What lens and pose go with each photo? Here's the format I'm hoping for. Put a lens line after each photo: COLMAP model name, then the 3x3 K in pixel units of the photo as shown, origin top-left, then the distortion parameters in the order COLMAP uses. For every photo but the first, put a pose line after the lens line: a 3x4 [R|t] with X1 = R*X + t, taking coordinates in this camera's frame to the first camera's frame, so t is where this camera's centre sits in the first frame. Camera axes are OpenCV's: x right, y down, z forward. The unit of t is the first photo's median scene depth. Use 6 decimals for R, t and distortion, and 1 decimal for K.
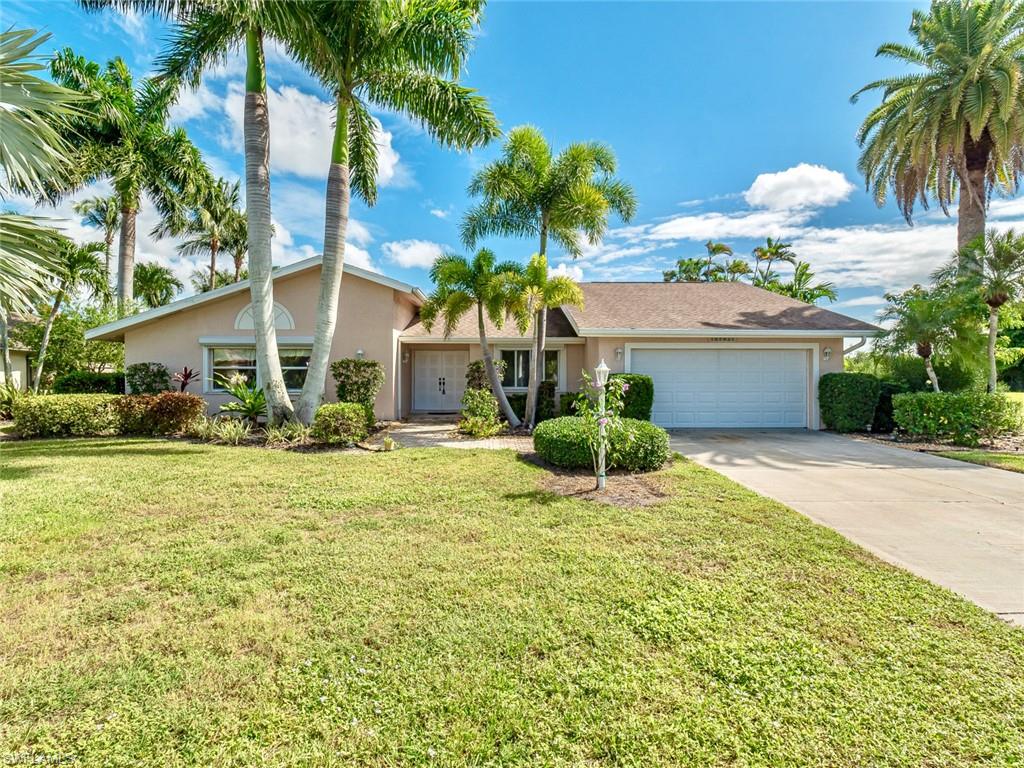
lens RADIAL K [[515.3, 0, 512.1], [0, 515.3, 372.1], [0, 0, 1]] dist [0.000697, 0.000473]
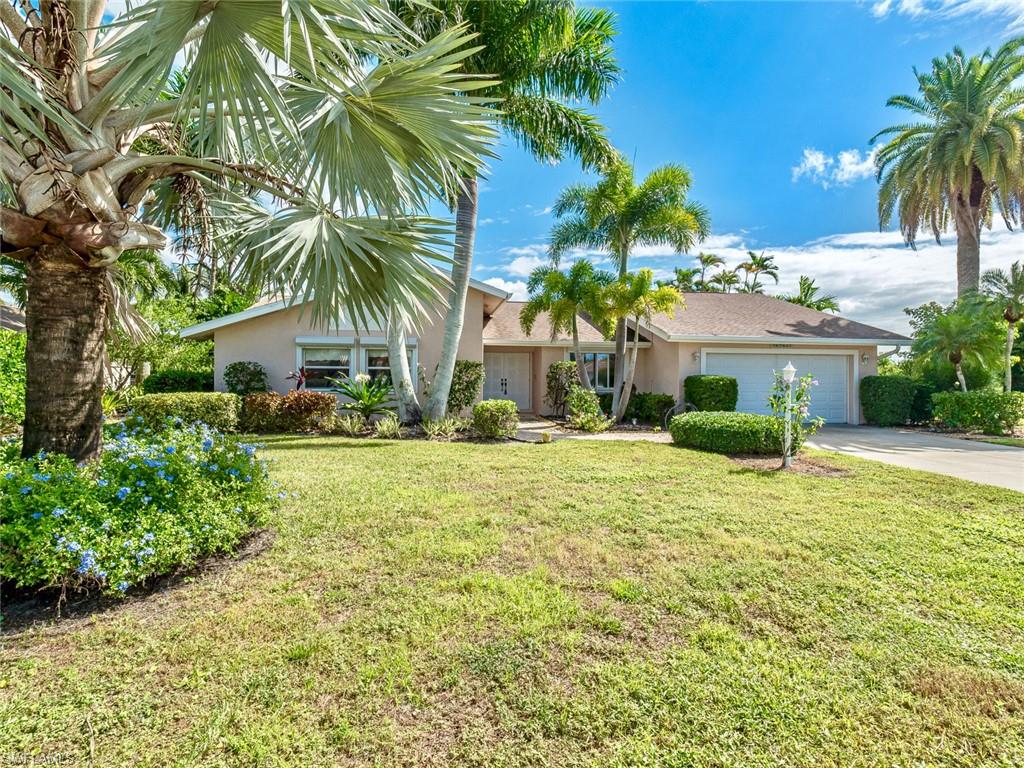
lens RADIAL K [[529.3, 0, 504.6], [0, 529.3, 371.0], [0, 0, 1]] dist [-0.000587, -0.000696]
pose [[0.992444, 0.006818, 0.122513, -0.351517], [-0.005786, 0.999945, -0.008773, 0.006567], [-0.122566, 0.007997, 0.992428, -0.090379]]
